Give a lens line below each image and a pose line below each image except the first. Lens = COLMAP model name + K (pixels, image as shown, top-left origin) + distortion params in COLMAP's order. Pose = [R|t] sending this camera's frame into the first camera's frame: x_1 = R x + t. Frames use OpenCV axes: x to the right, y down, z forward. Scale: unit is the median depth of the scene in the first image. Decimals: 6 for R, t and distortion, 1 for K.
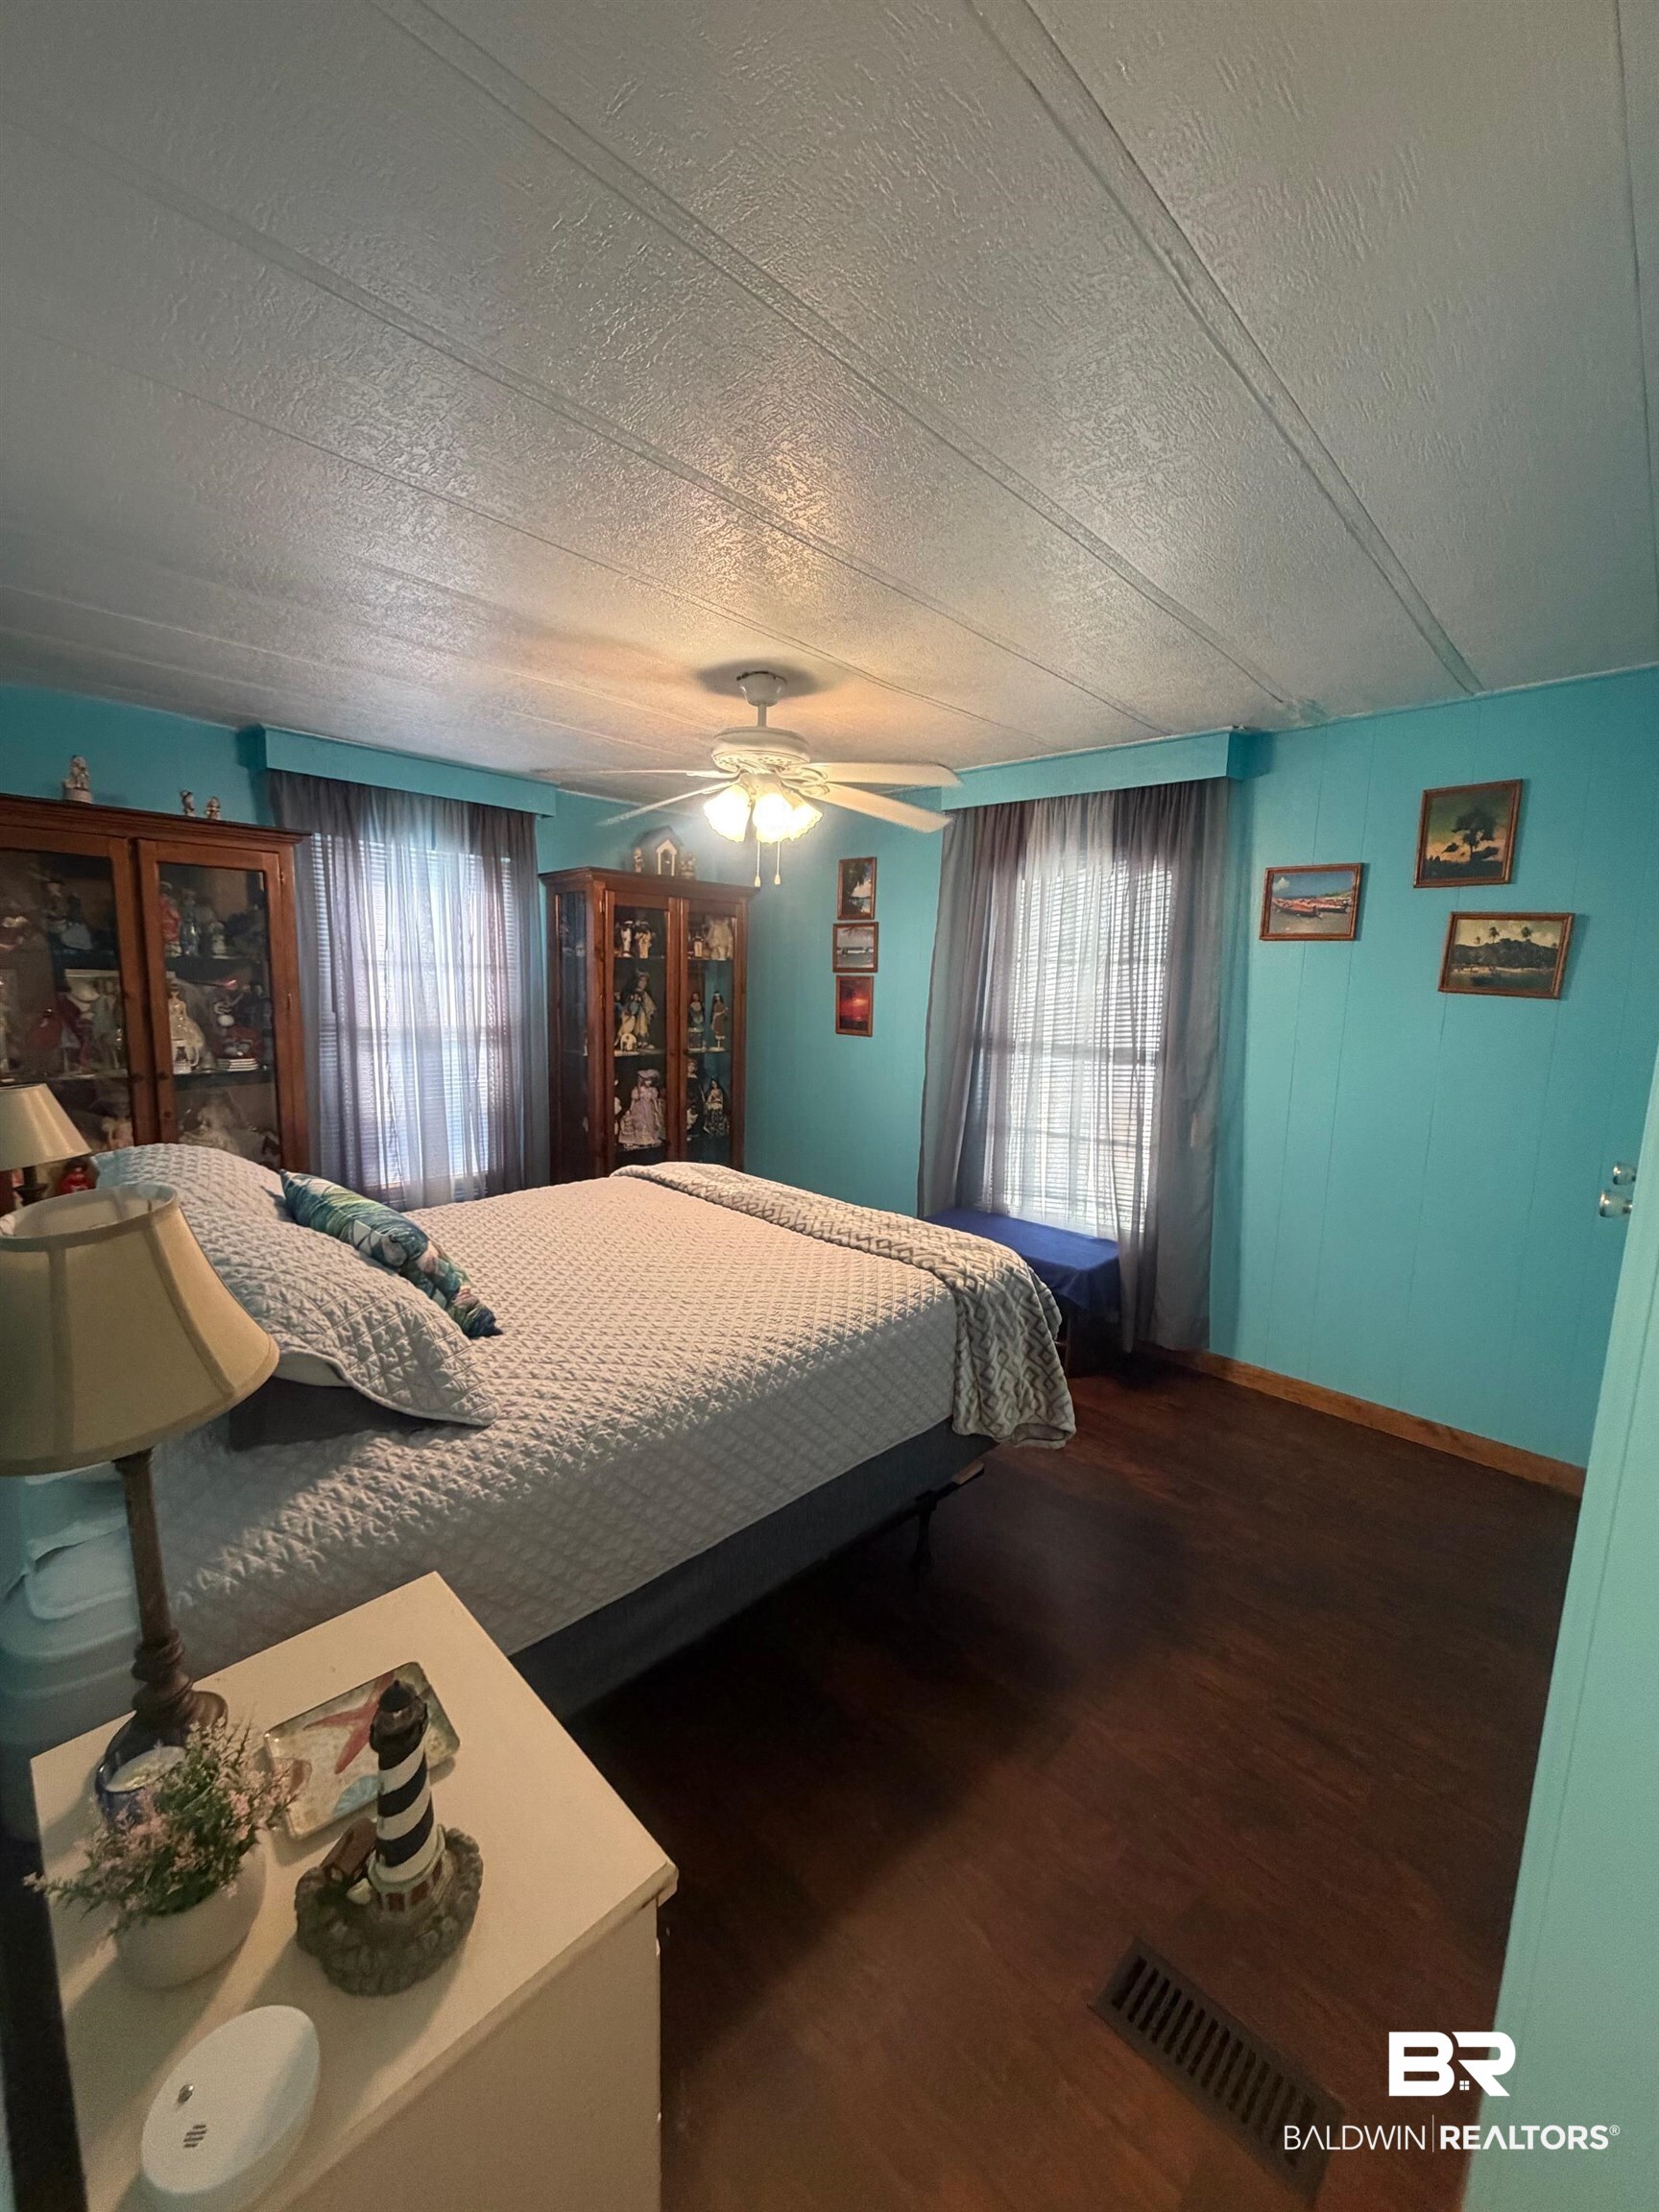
lens RADIAL K [[877.9, 0, 828.7], [0, 877.9, 1098.3], [0, 0, 1]] dist [-0.000358, 0.000021]
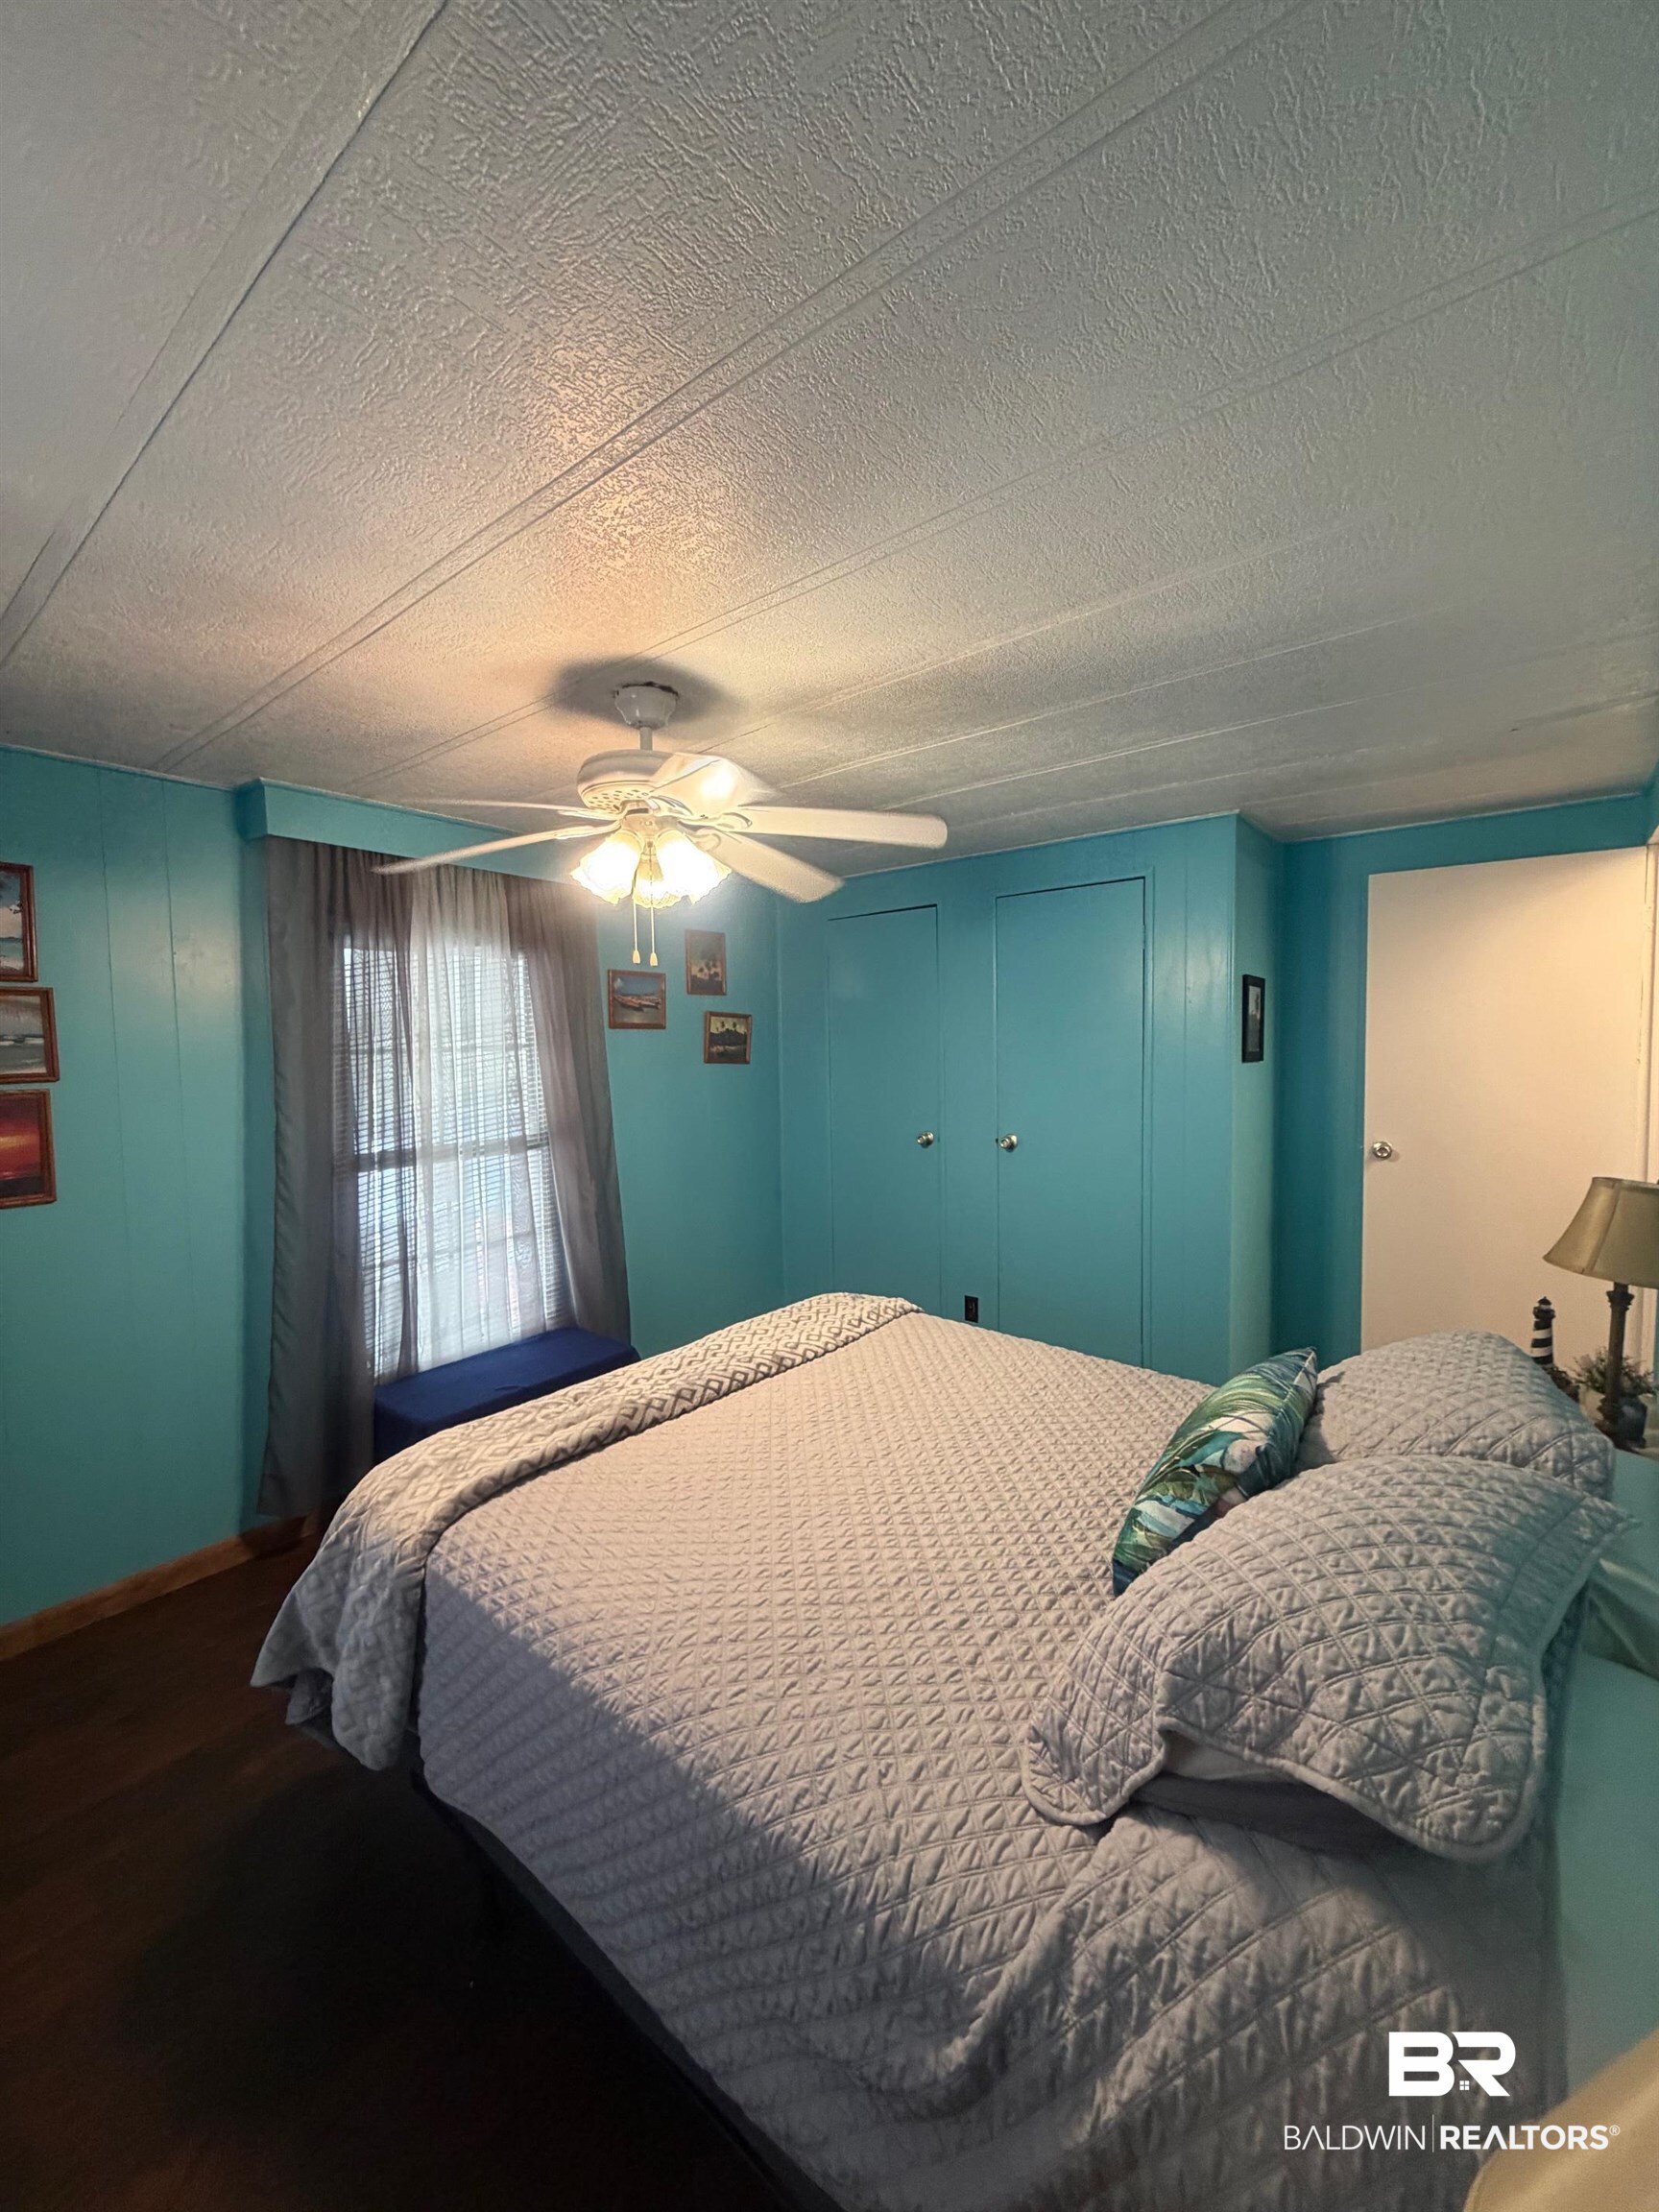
lens RADIAL K [[877.9, 0, 825.6], [0, 877.9, 1101.1], [0, 0, 1]] dist [-0.000358, 0.000021]
pose [[-0.102477, -0.091858, 0.990485, -0.761230], [0.152250, 0.982547, 0.106874, -0.172014], [-0.983015, 0.161753, -0.086703, 0.862332]]
